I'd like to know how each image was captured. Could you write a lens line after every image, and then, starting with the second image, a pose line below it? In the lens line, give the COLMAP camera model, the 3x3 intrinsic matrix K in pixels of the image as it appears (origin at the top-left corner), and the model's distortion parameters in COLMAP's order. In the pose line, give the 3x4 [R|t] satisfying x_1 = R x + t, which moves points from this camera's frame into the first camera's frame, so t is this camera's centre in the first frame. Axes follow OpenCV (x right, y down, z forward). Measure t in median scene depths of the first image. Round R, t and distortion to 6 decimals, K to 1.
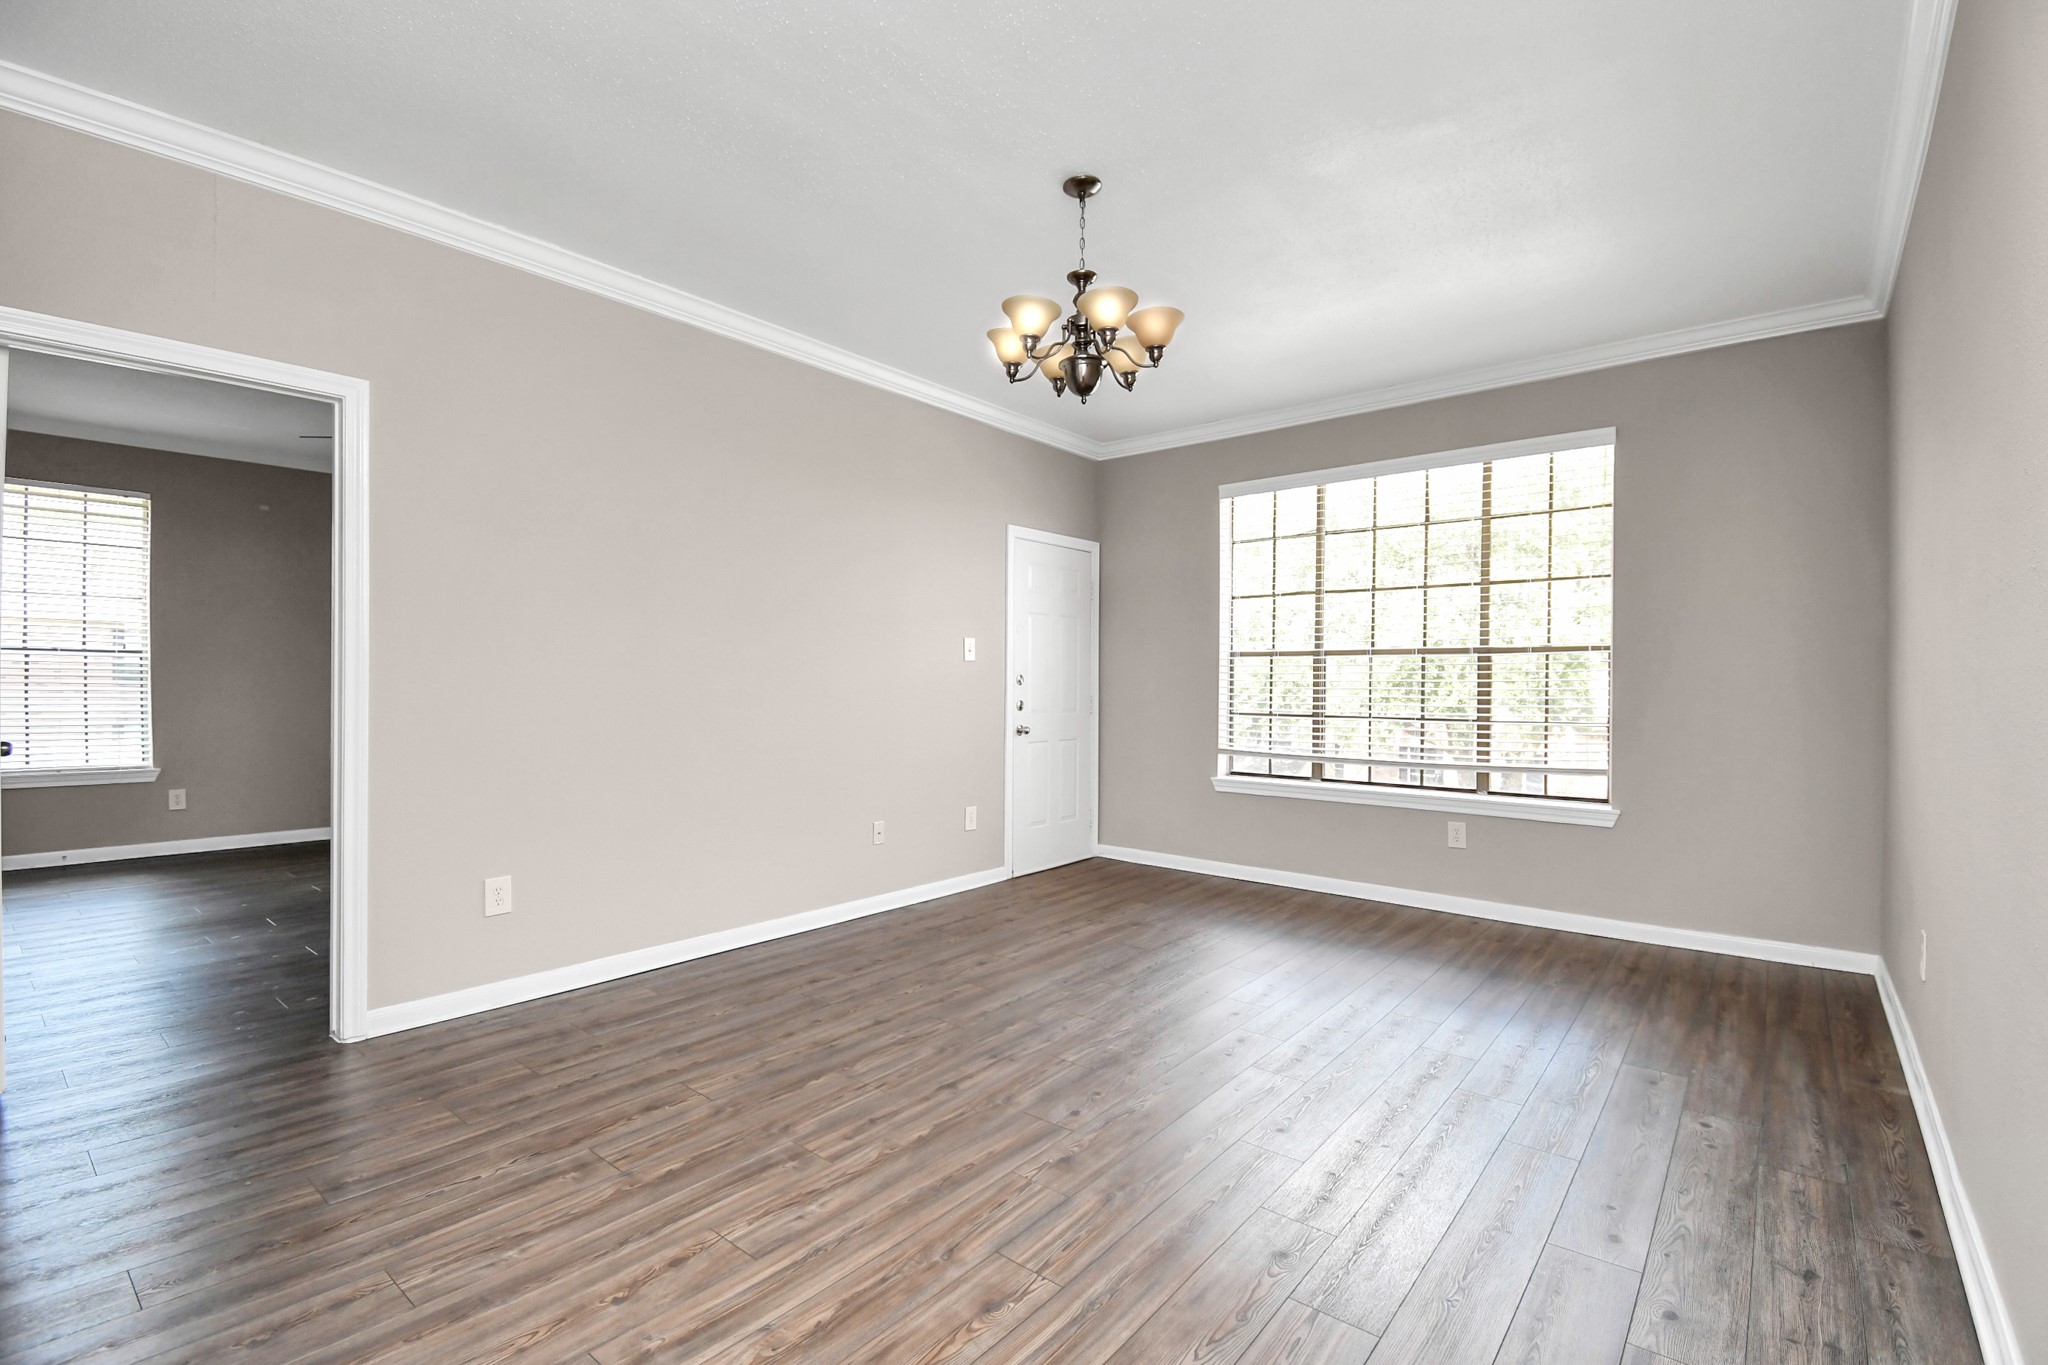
lens RADIAL K [[894.2, 0, 1032.6], [0, 894.2, 684.0], [0, 0, 1]] dist [0.022911, -0.024934]
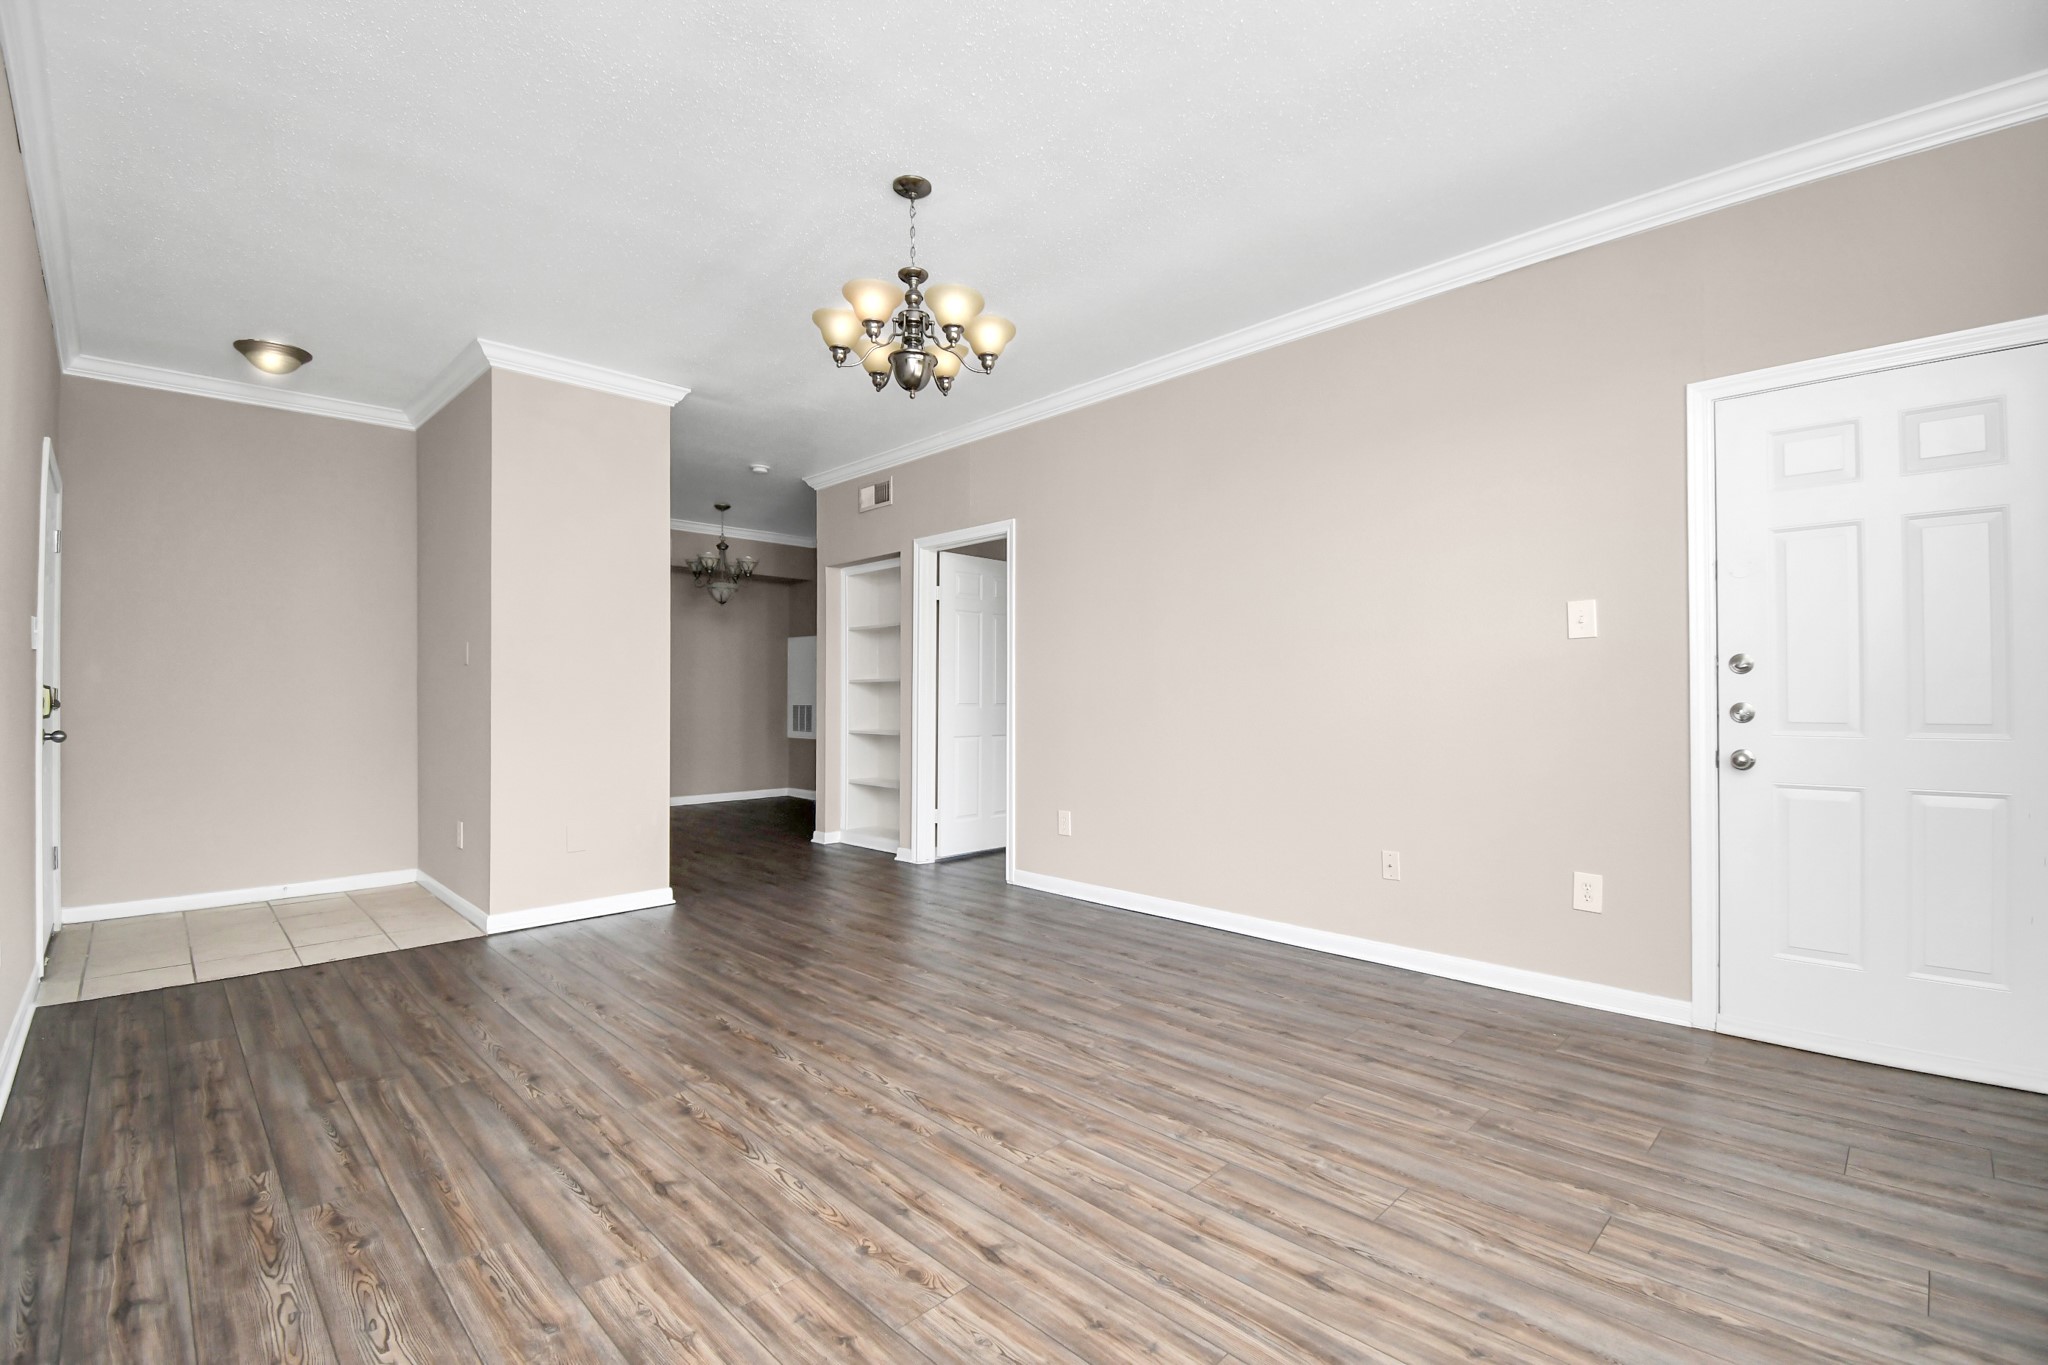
lens RADIAL K [[894.2, 0, 1032.6], [0, 894.2, 684.0], [0, 0, 1]] dist [0.022911, -0.024934]
pose [[-0.074574, -0.010959, -0.997155, 0.922097], [0.001415, 0.999937, -0.011095, 0.021566], [0.997214, -0.002238, -0.074554, 1.067566]]
